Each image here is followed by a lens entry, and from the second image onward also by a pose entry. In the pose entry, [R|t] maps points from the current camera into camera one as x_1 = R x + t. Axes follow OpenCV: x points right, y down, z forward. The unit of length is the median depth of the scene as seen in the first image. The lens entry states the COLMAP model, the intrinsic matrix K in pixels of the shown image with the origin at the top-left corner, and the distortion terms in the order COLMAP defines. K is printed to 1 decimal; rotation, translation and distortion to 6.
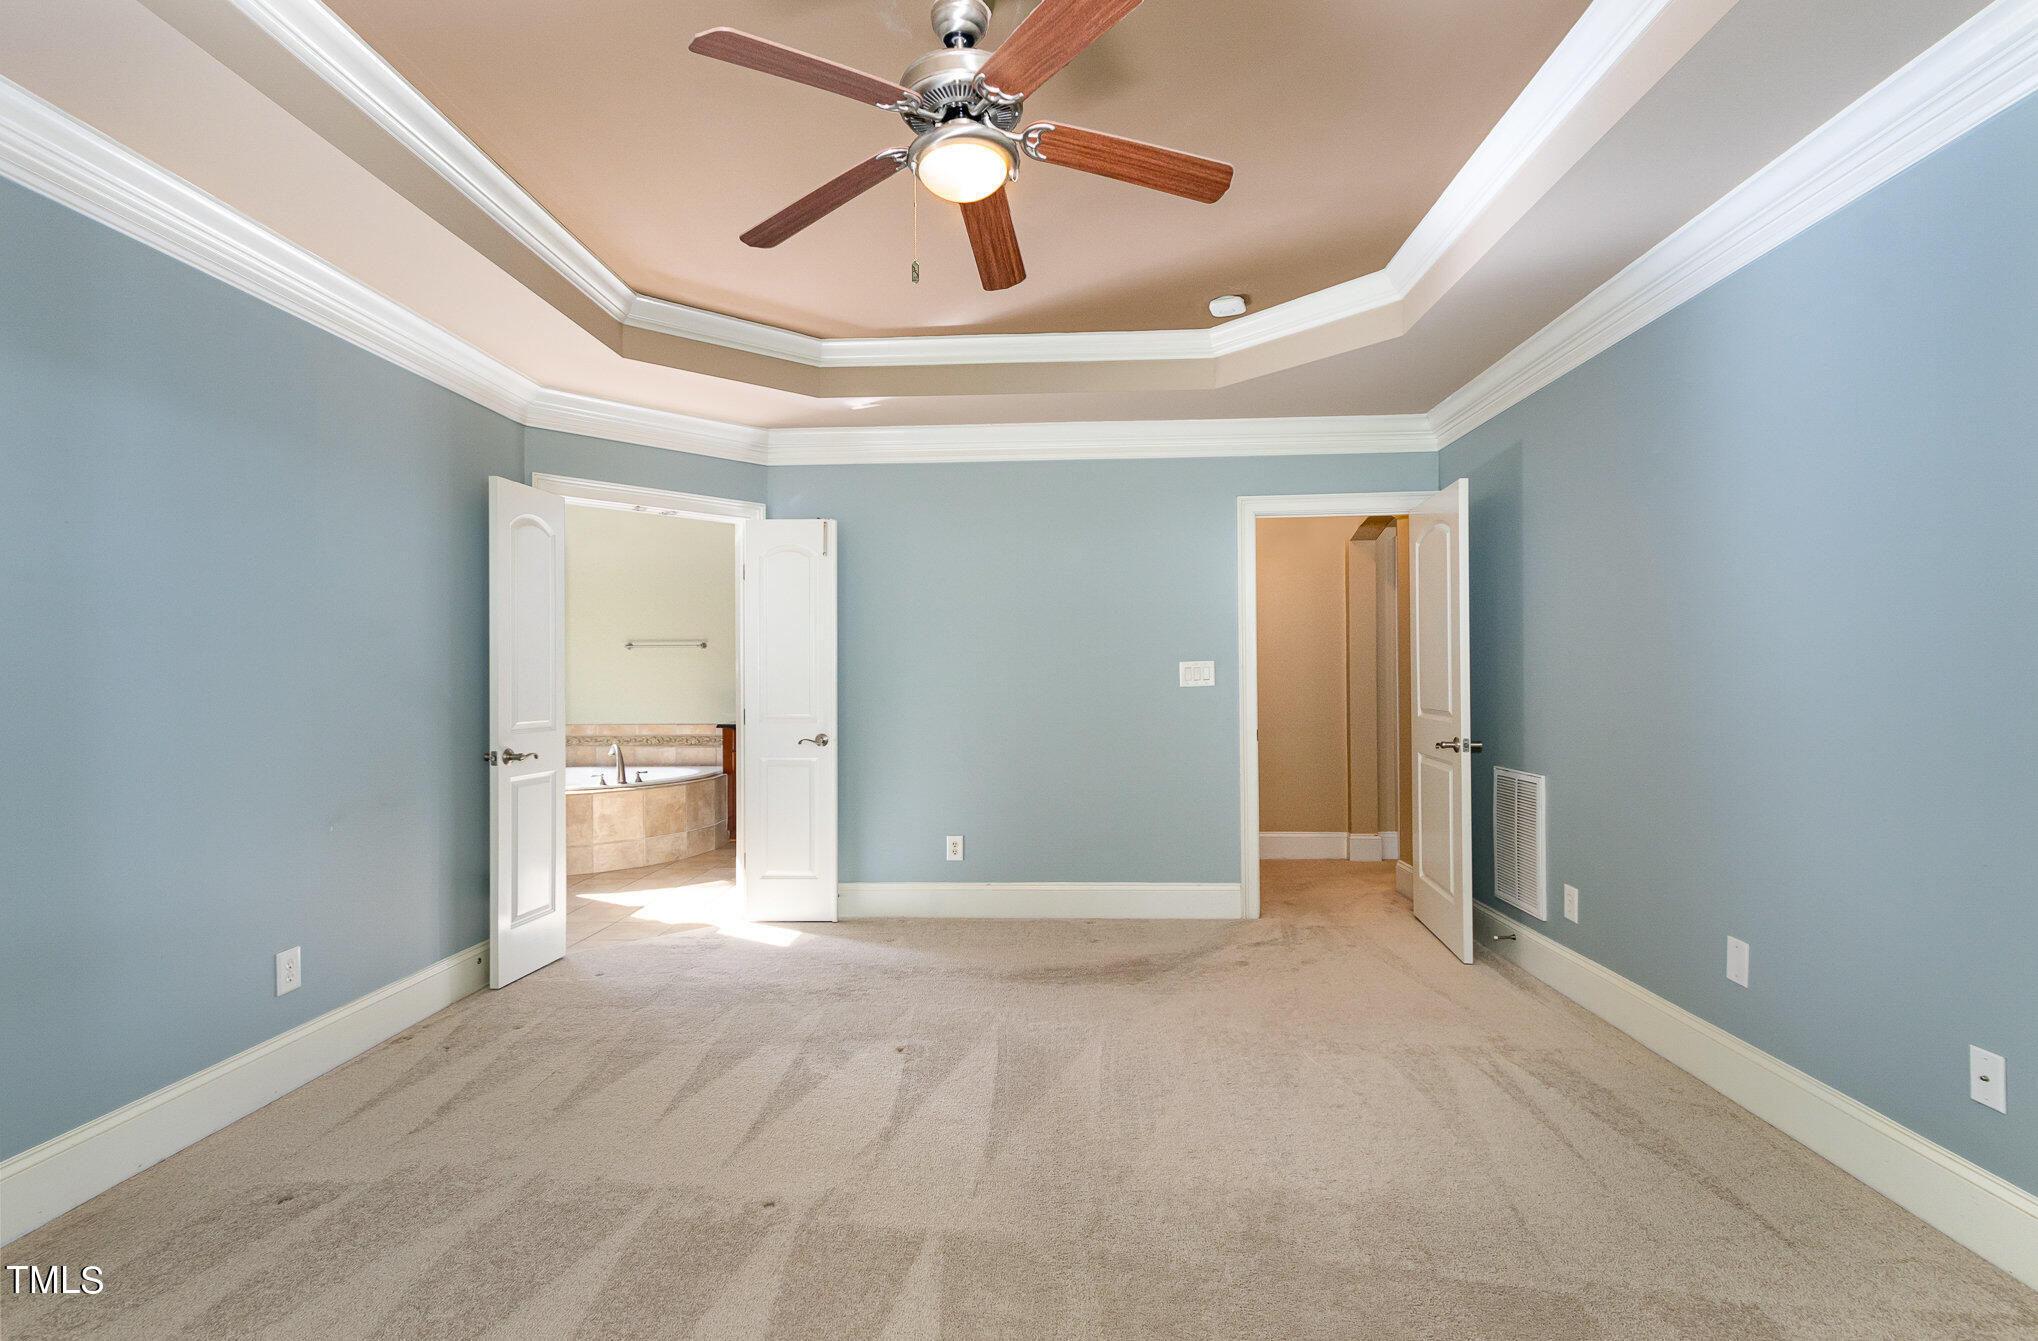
lens RADIAL K [[937.3, 0, 1017.8], [0, 937.3, 671.5], [0, 0, 1]] dist [0.000249, 0.000002]
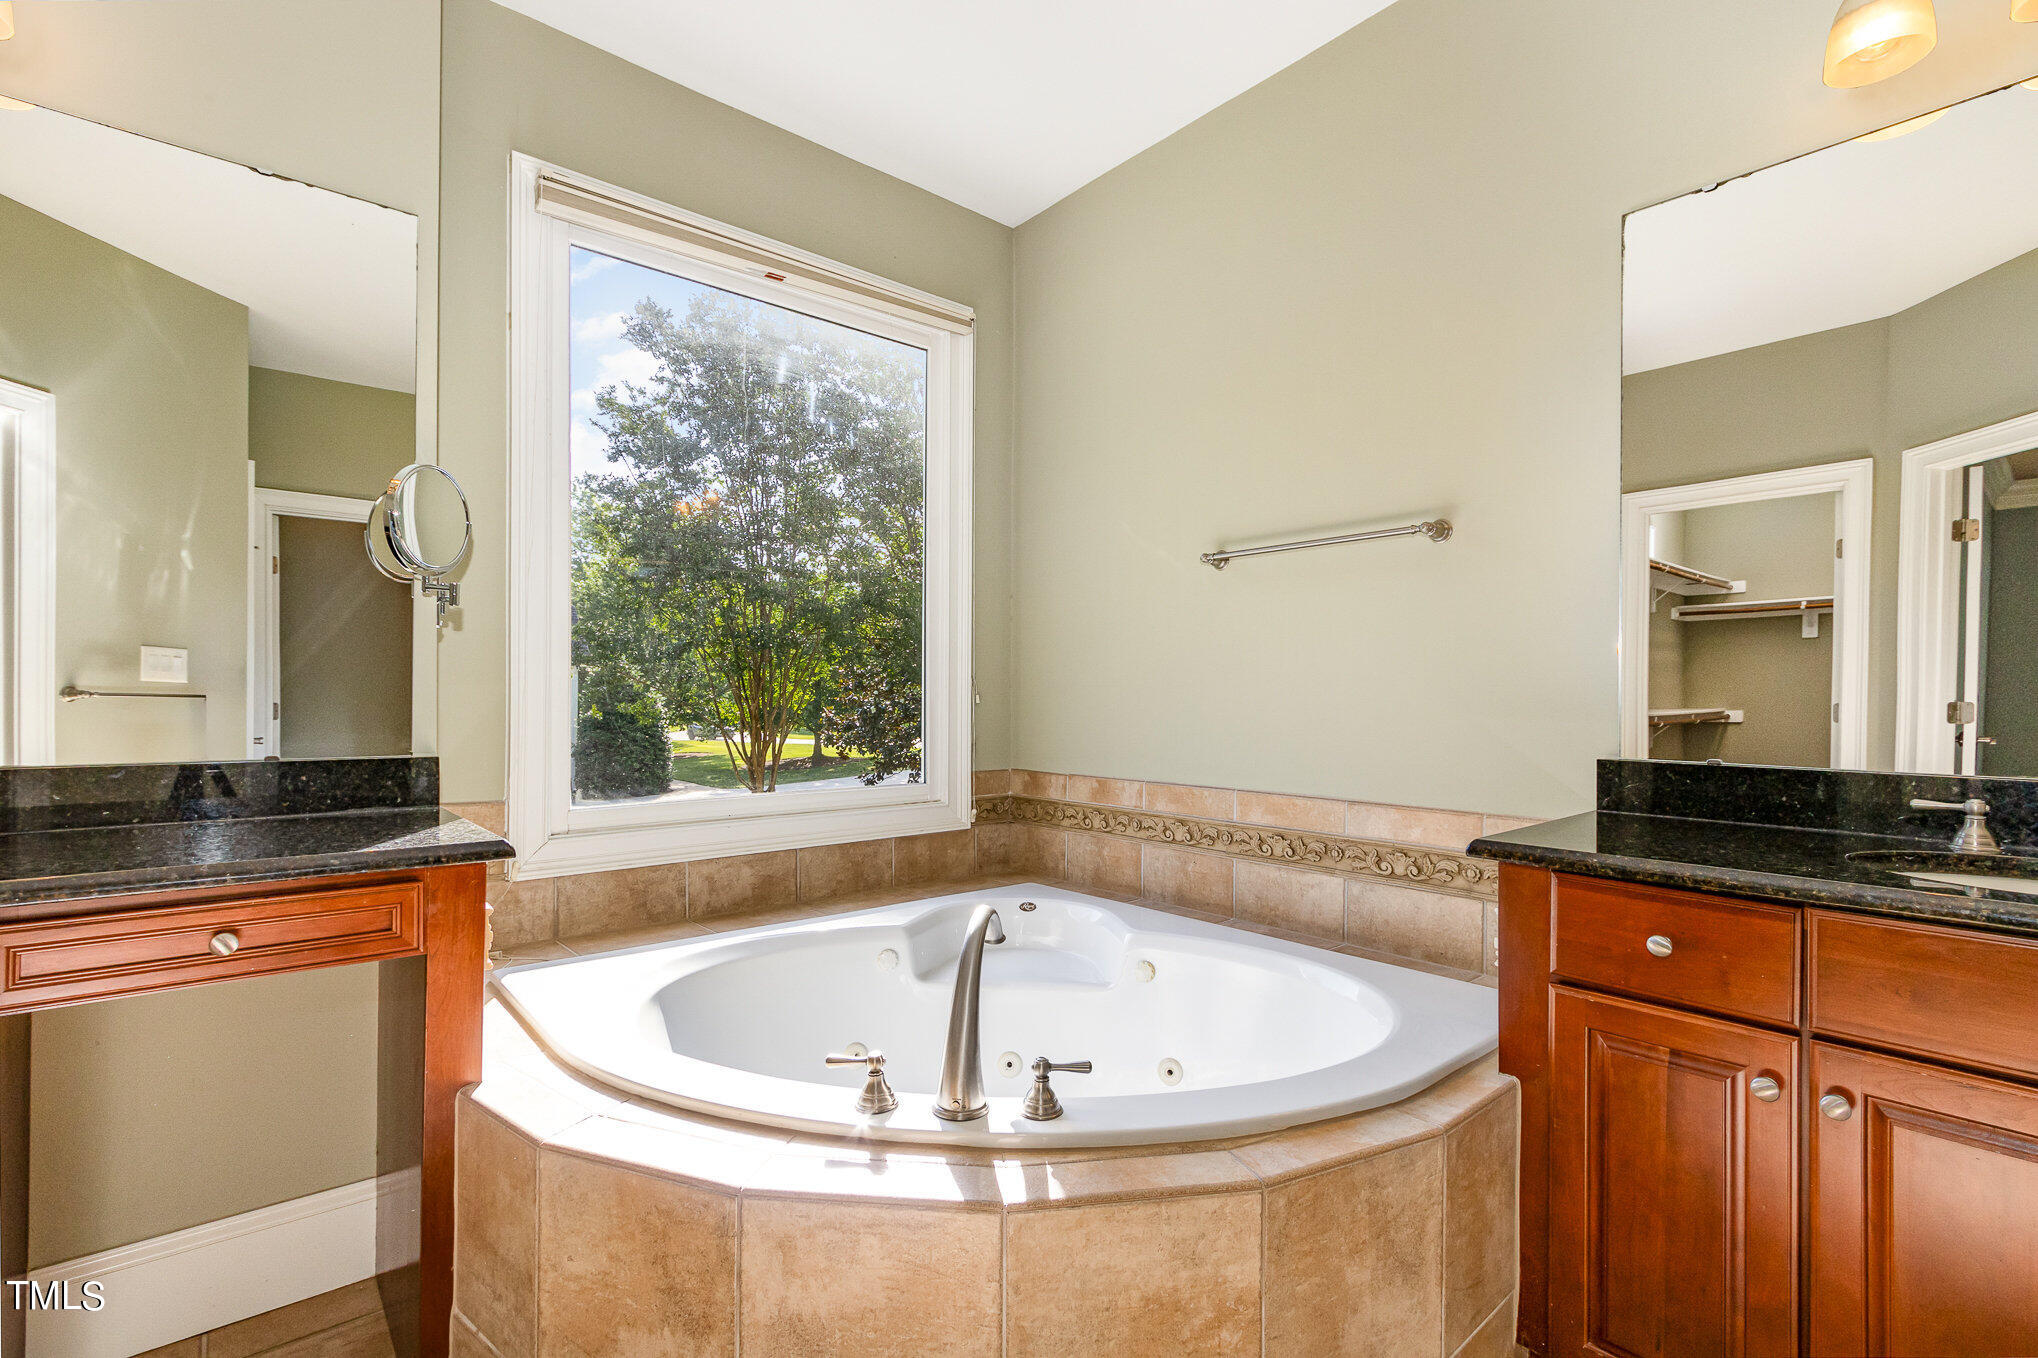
lens RADIAL K [[937.6, 0, 1018.7], [0, 937.6, 687.7], [0, 0, 1]] dist [-0.004870, -0.001036]
pose [[0.680100, 0.000361, -0.733119, -0.215583], [0.001808, 0.999996, 0.002170, 0.019232], [0.733117, -0.002802, 0.680097, 0.719421]]
